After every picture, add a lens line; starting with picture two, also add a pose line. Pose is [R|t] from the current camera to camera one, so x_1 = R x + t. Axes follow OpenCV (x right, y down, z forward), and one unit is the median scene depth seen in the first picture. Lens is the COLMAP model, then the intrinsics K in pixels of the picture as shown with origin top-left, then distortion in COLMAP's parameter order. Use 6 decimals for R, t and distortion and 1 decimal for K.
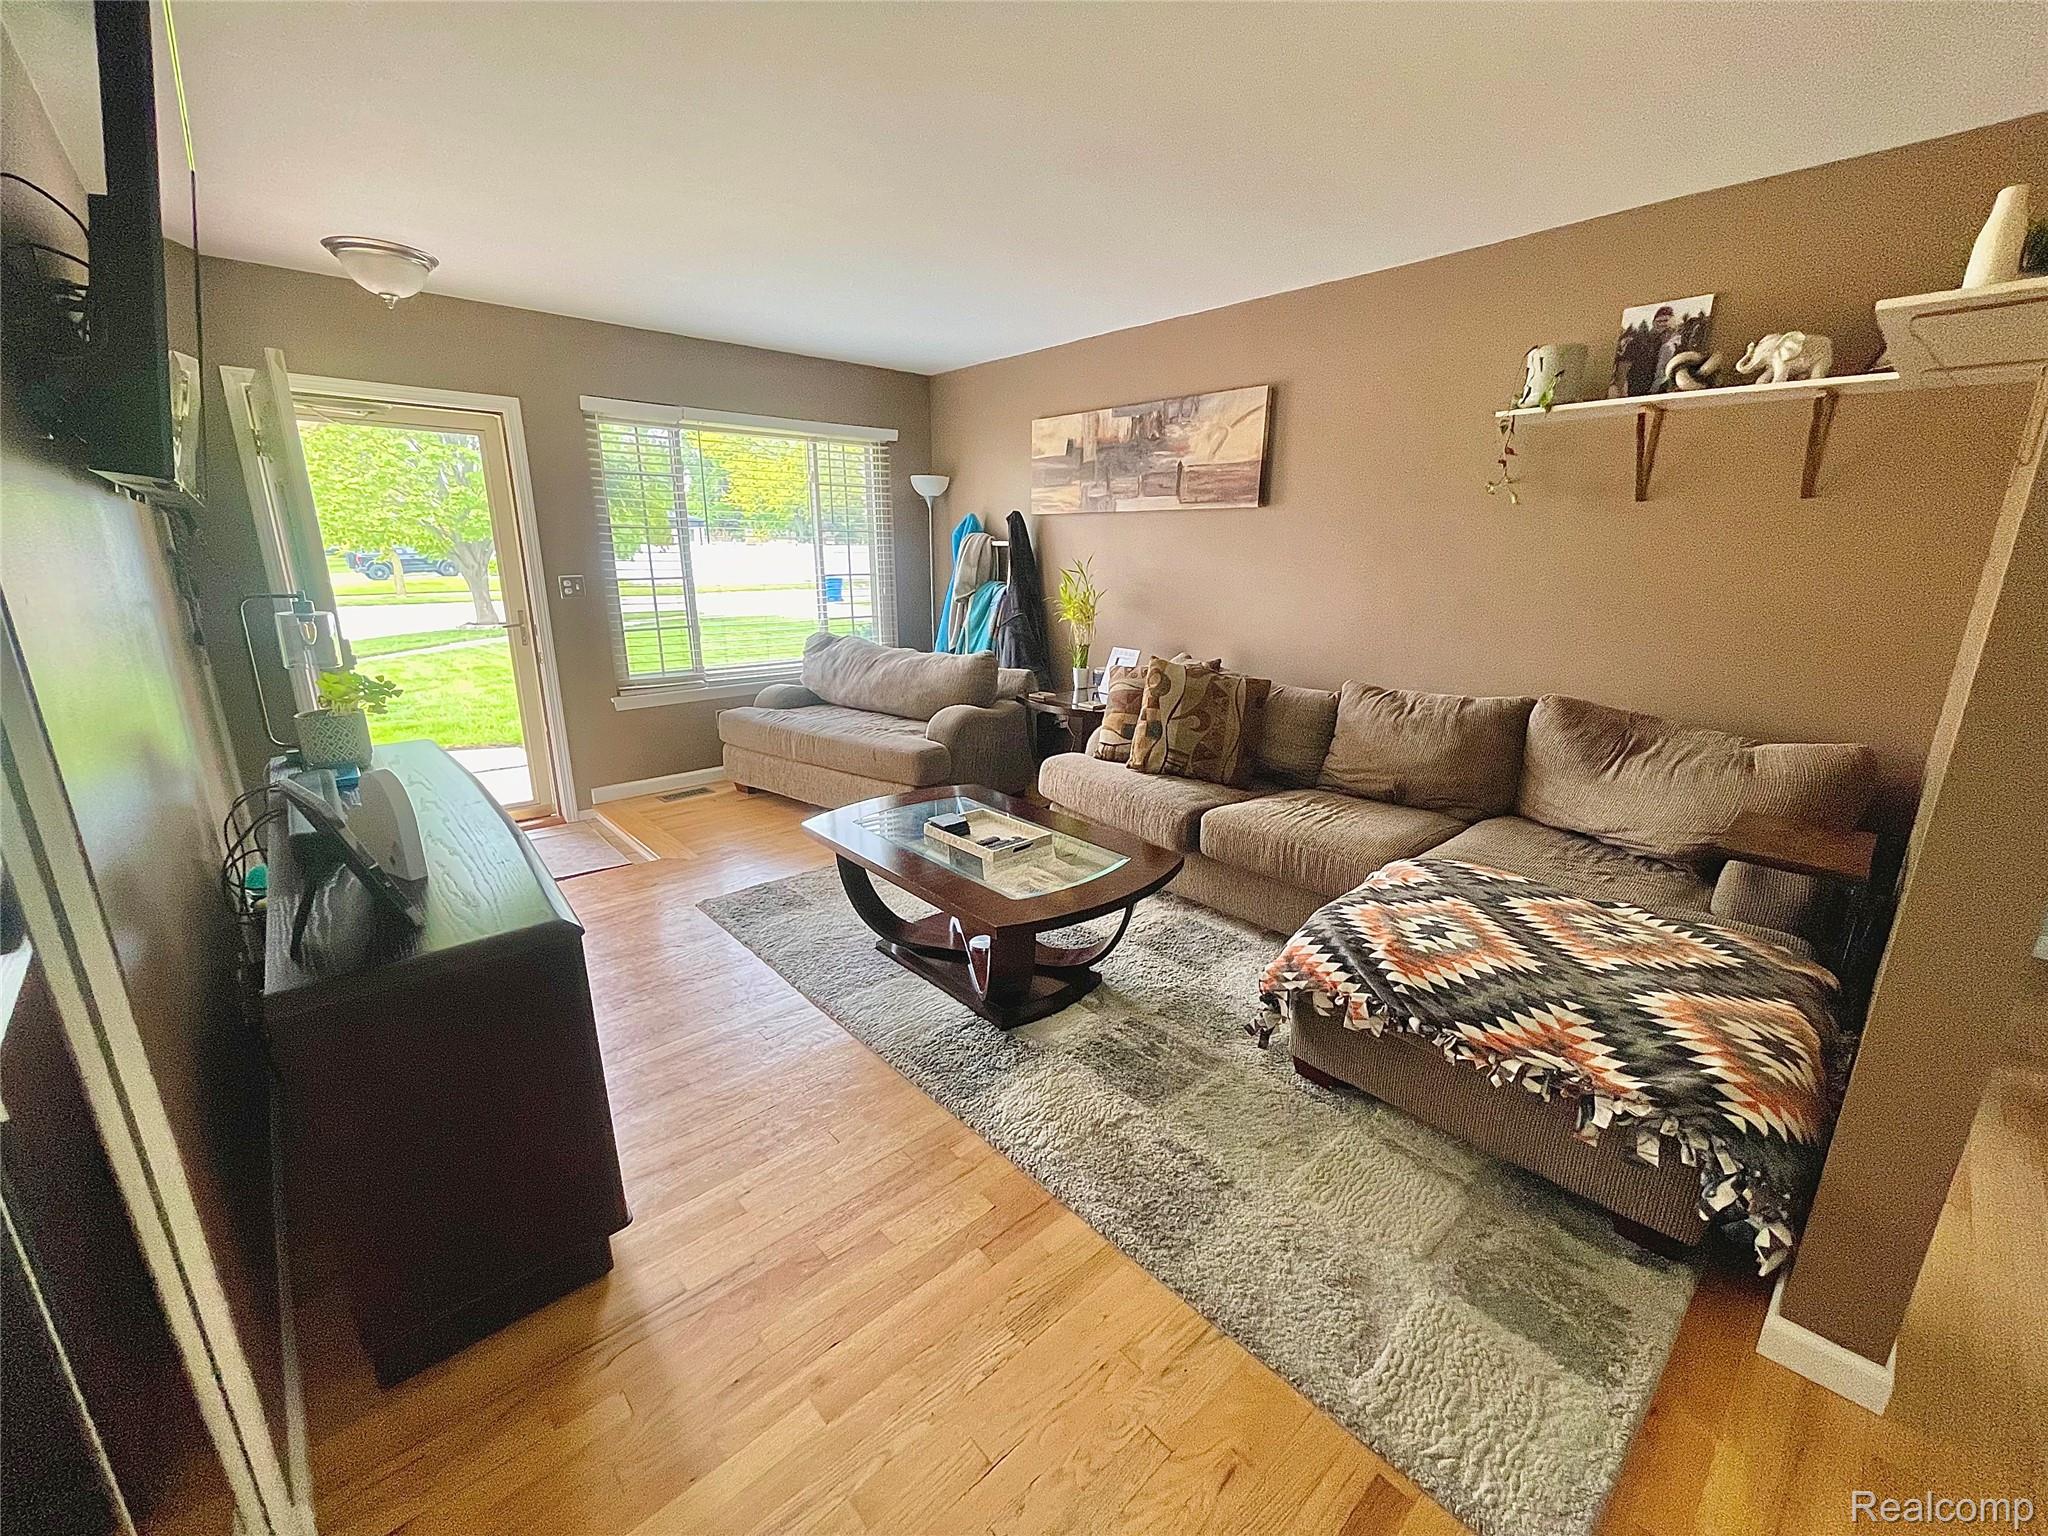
lens RADIAL K [[827.0, 0, 1022.1], [0, 827.0, 776.4], [0, 0, 1]] dist [-0.014604, -0.000240]
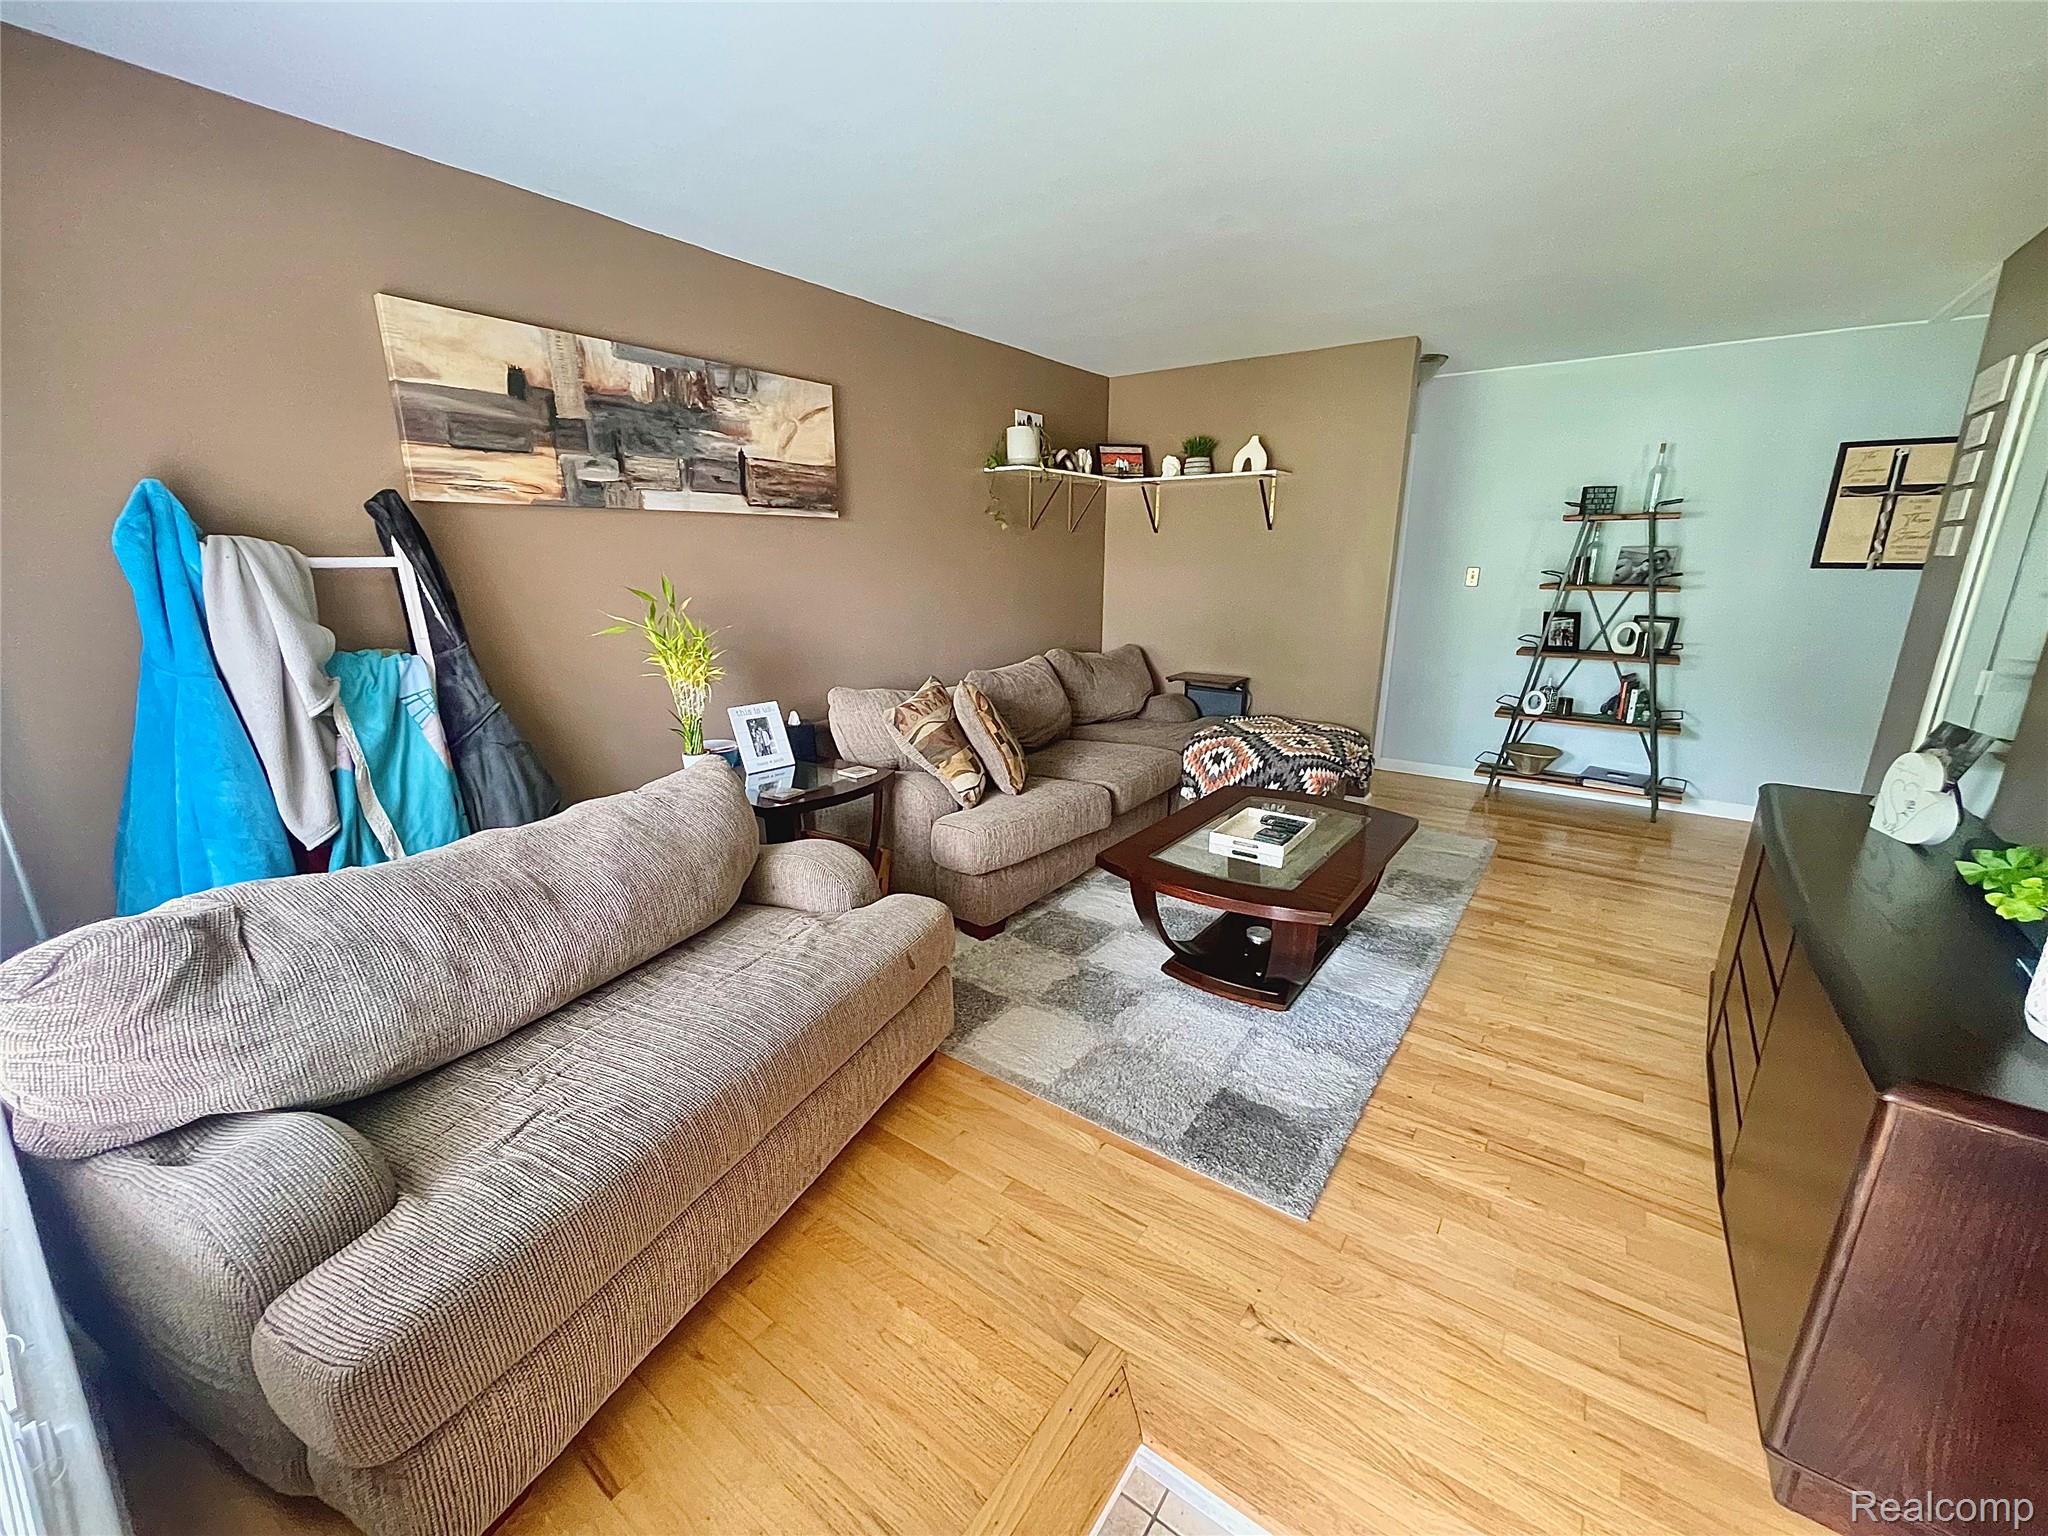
lens RADIAL K [[827.0, 0, 1025.8], [0, 827.0, 772.2], [0, 0, 1]] dist [-0.014604, -0.000240]
pose [[-0.196037, -0.260587, 0.945338, -0.643584], [0.257485, 0.916537, 0.306042, -0.270558], [-0.946188, 0.303406, -0.112578, 0.912845]]
